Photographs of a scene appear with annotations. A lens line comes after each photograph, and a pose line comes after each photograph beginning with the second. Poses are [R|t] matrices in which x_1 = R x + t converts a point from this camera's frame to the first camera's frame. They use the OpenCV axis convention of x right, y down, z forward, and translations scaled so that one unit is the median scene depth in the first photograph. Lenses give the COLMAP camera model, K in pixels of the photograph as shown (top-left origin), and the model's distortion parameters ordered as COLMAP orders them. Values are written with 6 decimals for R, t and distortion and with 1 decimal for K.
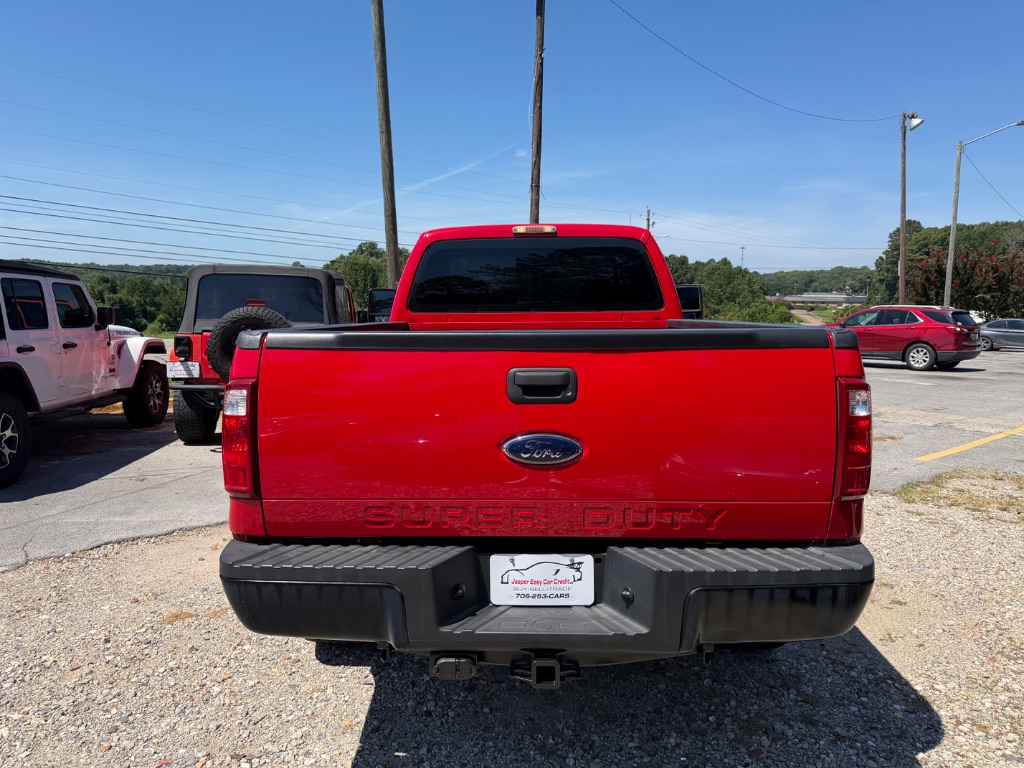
lens RADIAL K [[734.6, 0, 511.0], [0, 734.6, 367.7], [0, 0, 1]] dist [0.028883, -0.001414]
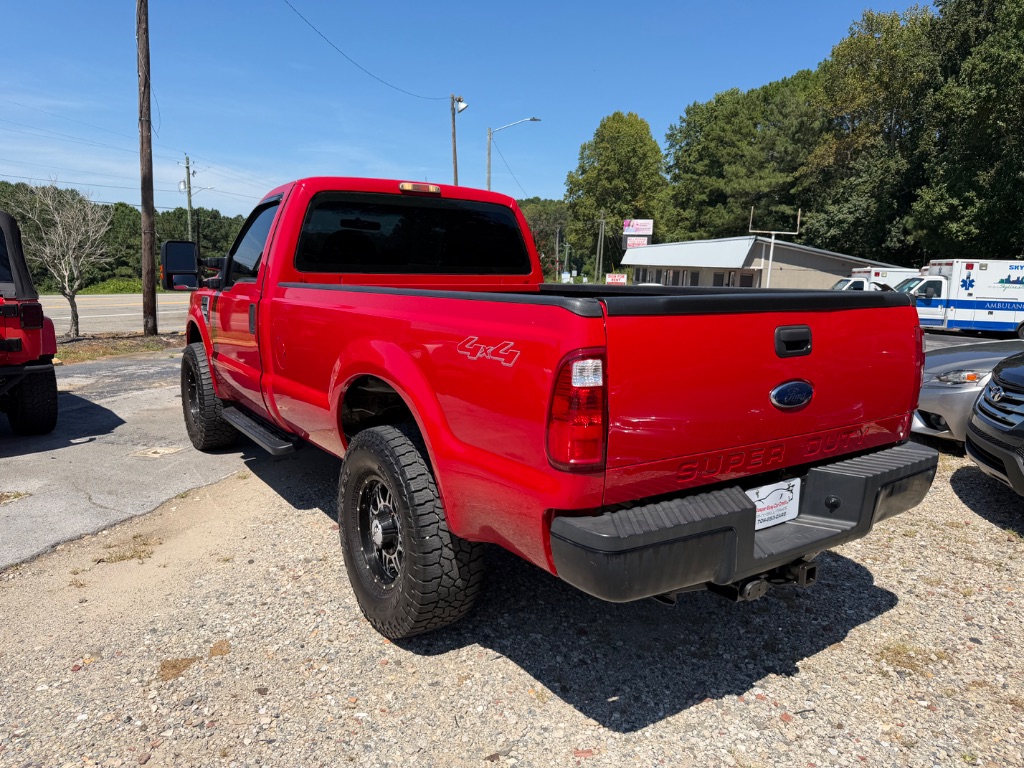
lens RADIAL K [[745.7, 0, 512.0], [0, 745.7, 384.0], [0, 0, 1]] dist [0.008205, -0.004662]
pose [[0.806024, -0.072735, 0.587397, -0.526479], [0.030150, 0.996178, 0.081981, -0.009774], [-0.591115, -0.048369, 0.805136, 0.150331]]
